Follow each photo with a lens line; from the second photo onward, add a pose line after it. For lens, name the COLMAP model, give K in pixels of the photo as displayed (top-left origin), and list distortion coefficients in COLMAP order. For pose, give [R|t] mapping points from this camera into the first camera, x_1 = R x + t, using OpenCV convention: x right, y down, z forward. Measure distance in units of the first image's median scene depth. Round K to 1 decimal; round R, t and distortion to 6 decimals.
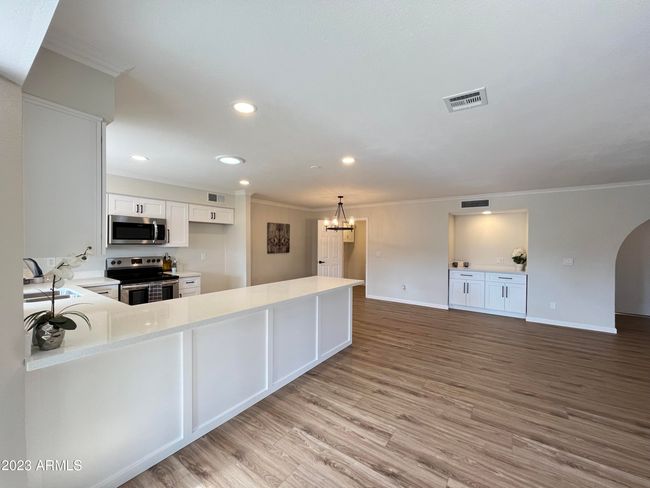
lens RADIAL K [[263.7, 0, 323.0], [0, 263.7, 244.1], [0, 0, 1]] dist [-0.006188, 0.000018]
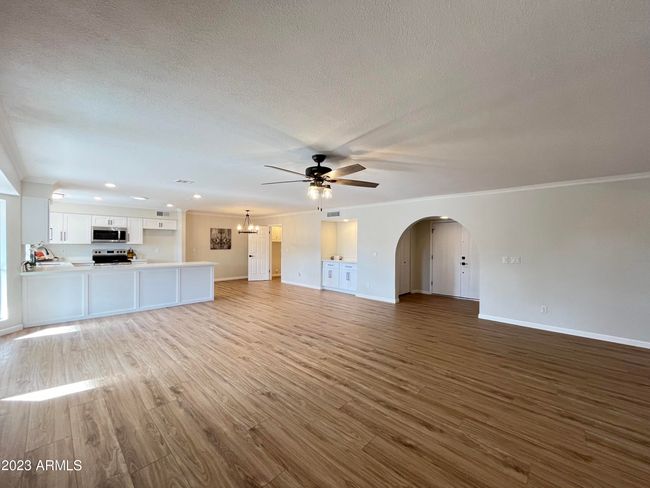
lens RADIAL K [[263.7, 0, 324.1], [0, 263.7, 243.6], [0, 0, 1]] dist [-0.006188, 0.000018]
pose [[0.989793, 0.001226, -0.142510, 0.925230], [-0.002056, 0.999982, -0.005674, 0.015595], [0.142500, 0.005909, 0.989777, -0.519933]]
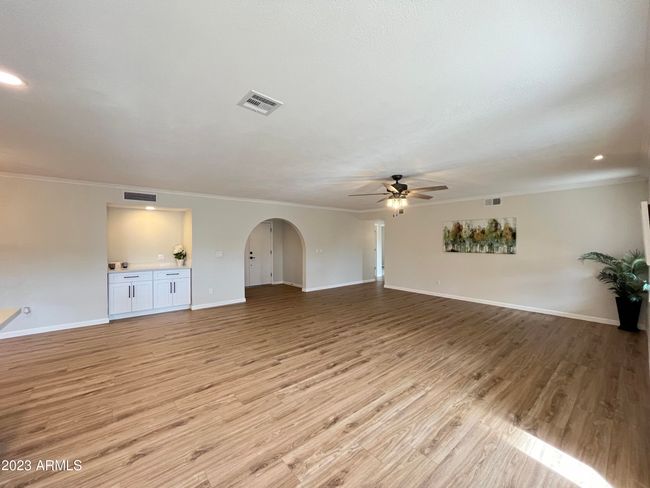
lens RADIAL K [[263.7, 0, 324.0], [0, 263.7, 243.6], [0, 0, 1]] dist [-0.006188, 0.000018]
pose [[0.249446, -0.018419, 0.968214, -0.182666], [0.013169, 0.999791, 0.015627, 0.002687], [-0.968299, 0.008852, 0.249636, 0.208176]]
